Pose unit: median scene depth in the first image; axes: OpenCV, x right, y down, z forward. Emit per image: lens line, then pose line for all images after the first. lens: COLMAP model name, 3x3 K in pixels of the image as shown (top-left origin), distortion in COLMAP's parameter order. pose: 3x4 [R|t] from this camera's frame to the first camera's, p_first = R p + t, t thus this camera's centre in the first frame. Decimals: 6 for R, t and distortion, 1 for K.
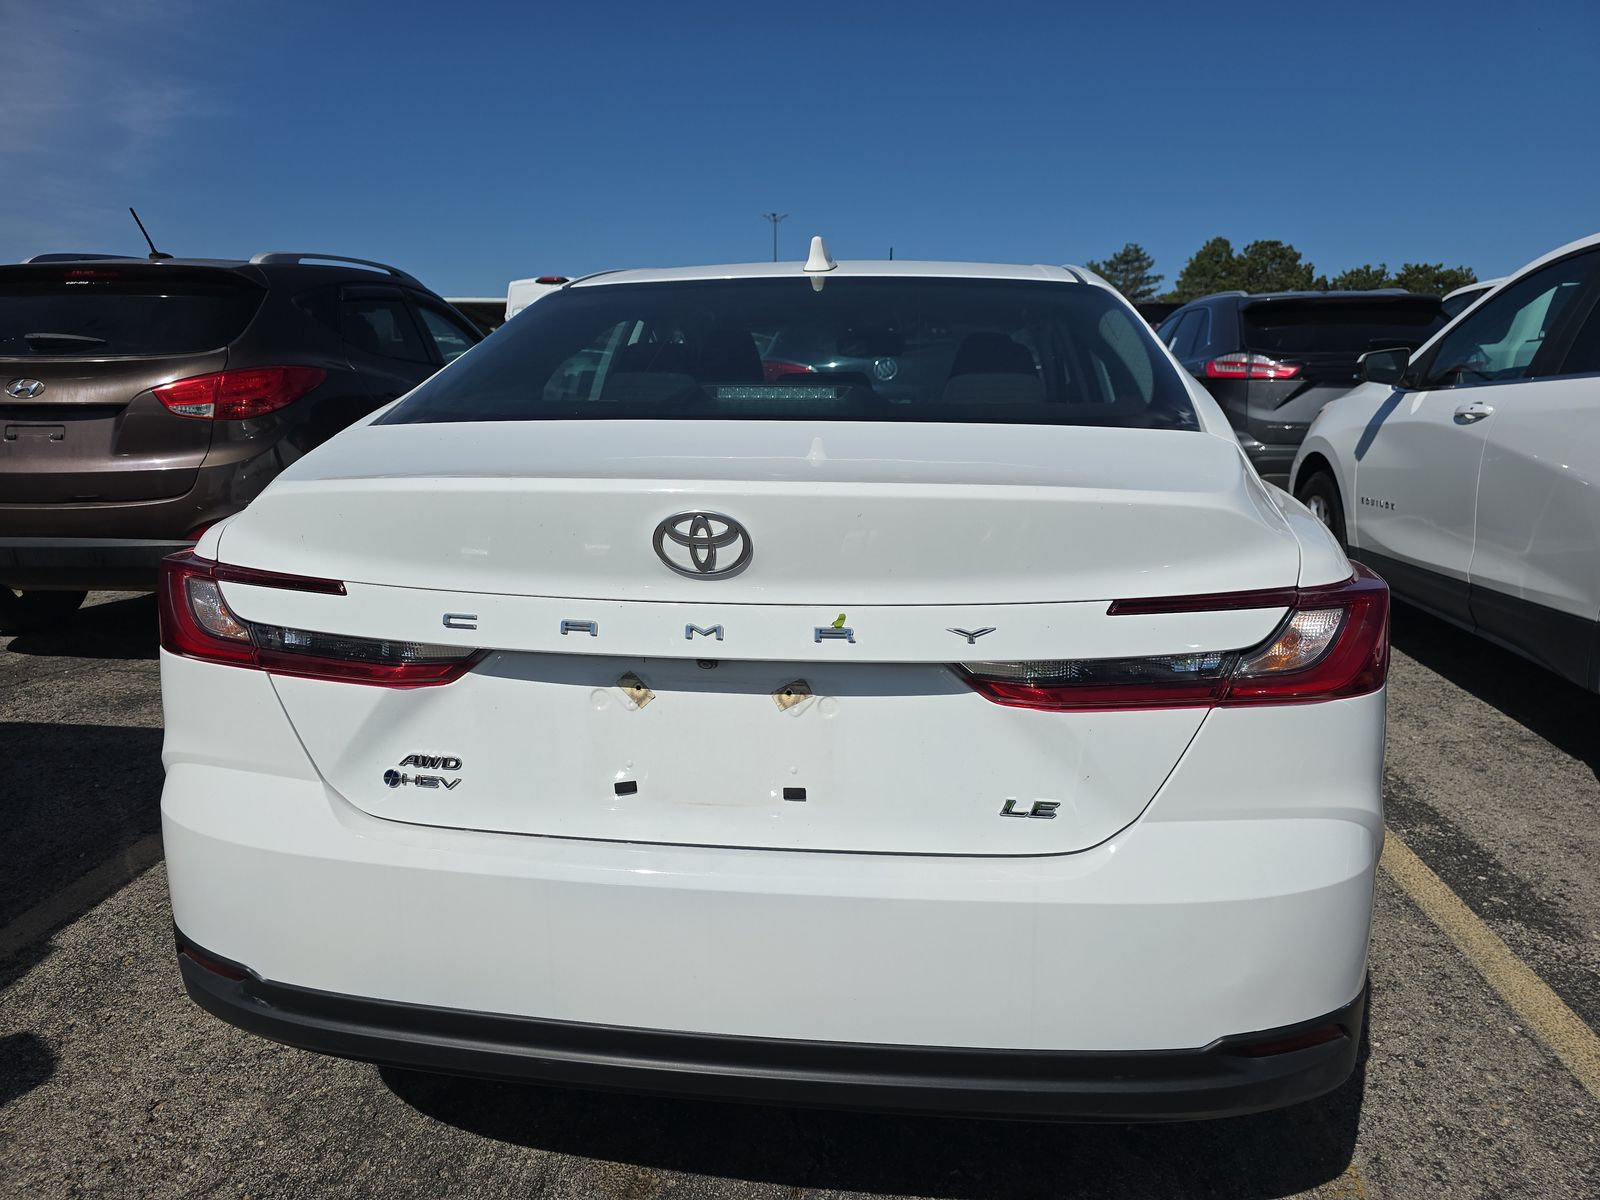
lens RADIAL K [[1090.8, 0, 831.1], [0, 1090.8, 599.8], [0, 0, 1]] dist [0.024154, -0.004945]
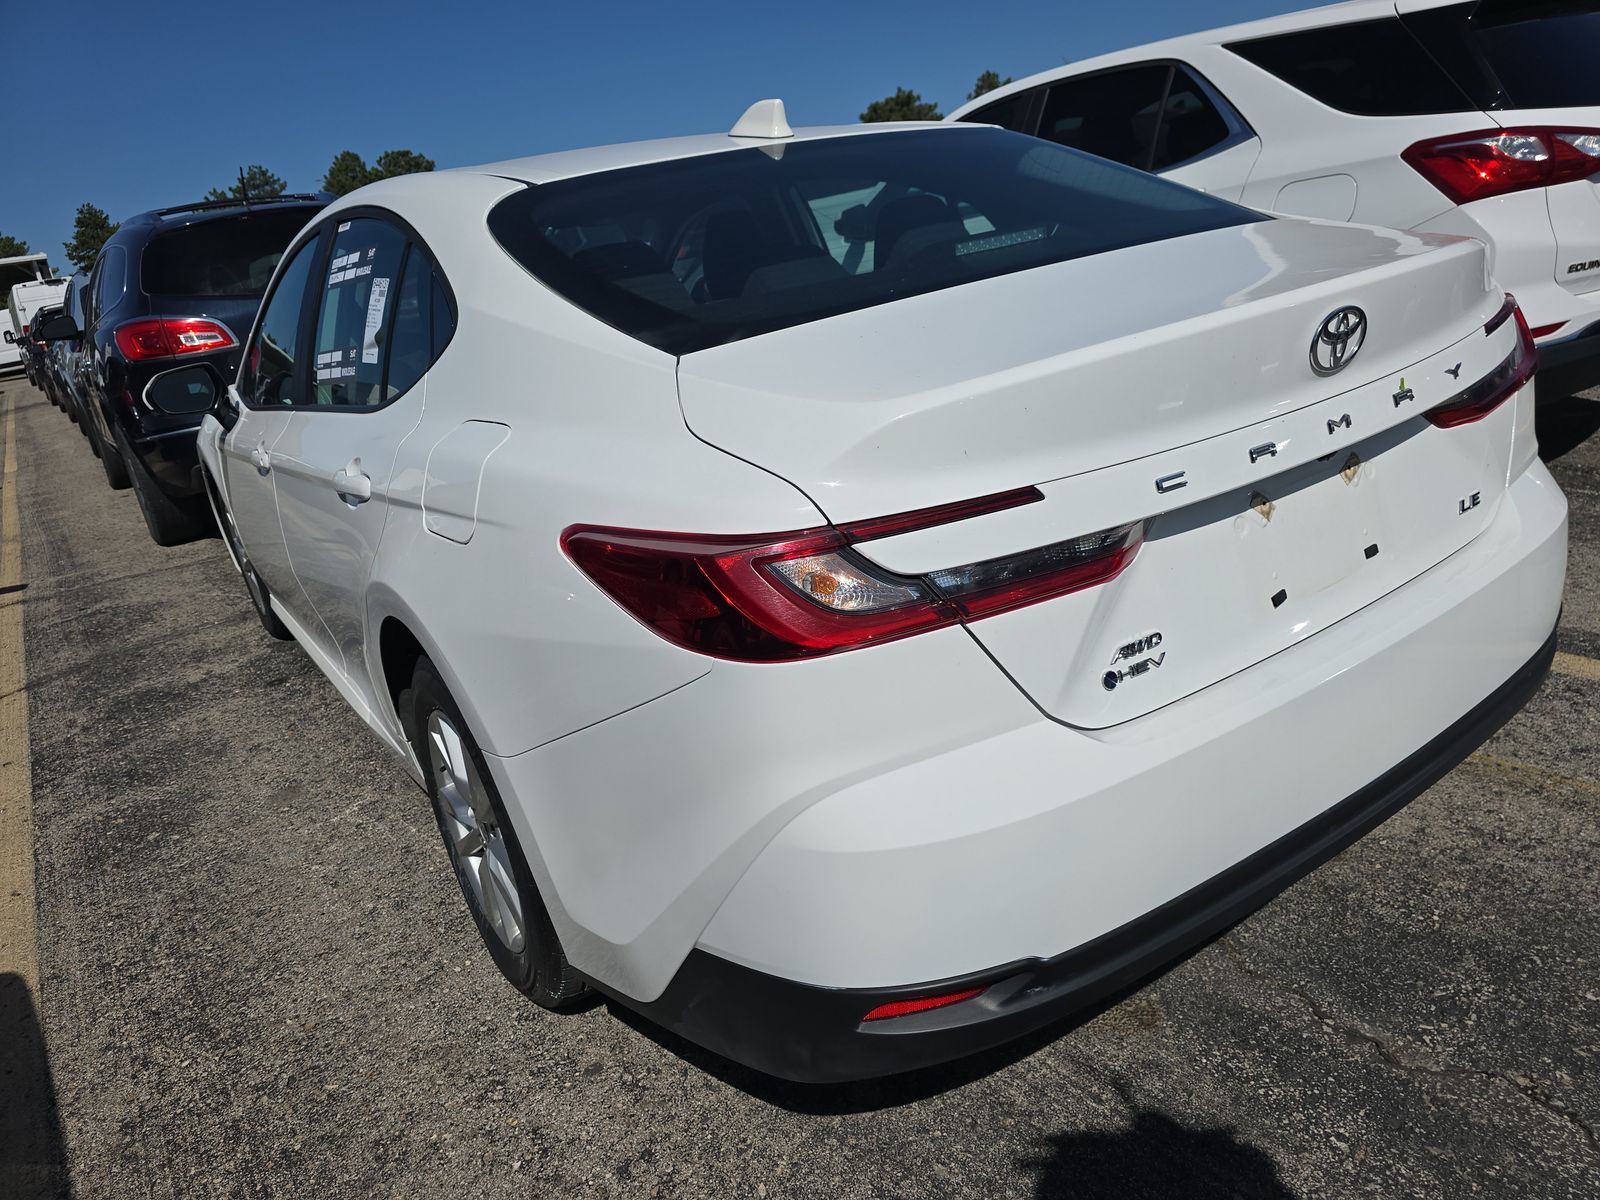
lens RADIAL K [[1090.8, 0, 831.1], [0, 1090.8, 599.8], [0, 0, 1]] dist [0.024154, -0.004945]
pose [[0.743158, -0.326743, 0.583915, -1.032660], [0.284994, 0.944118, 0.165586, -0.112496], [-0.605388, 0.043356, 0.794748, 0.394240]]
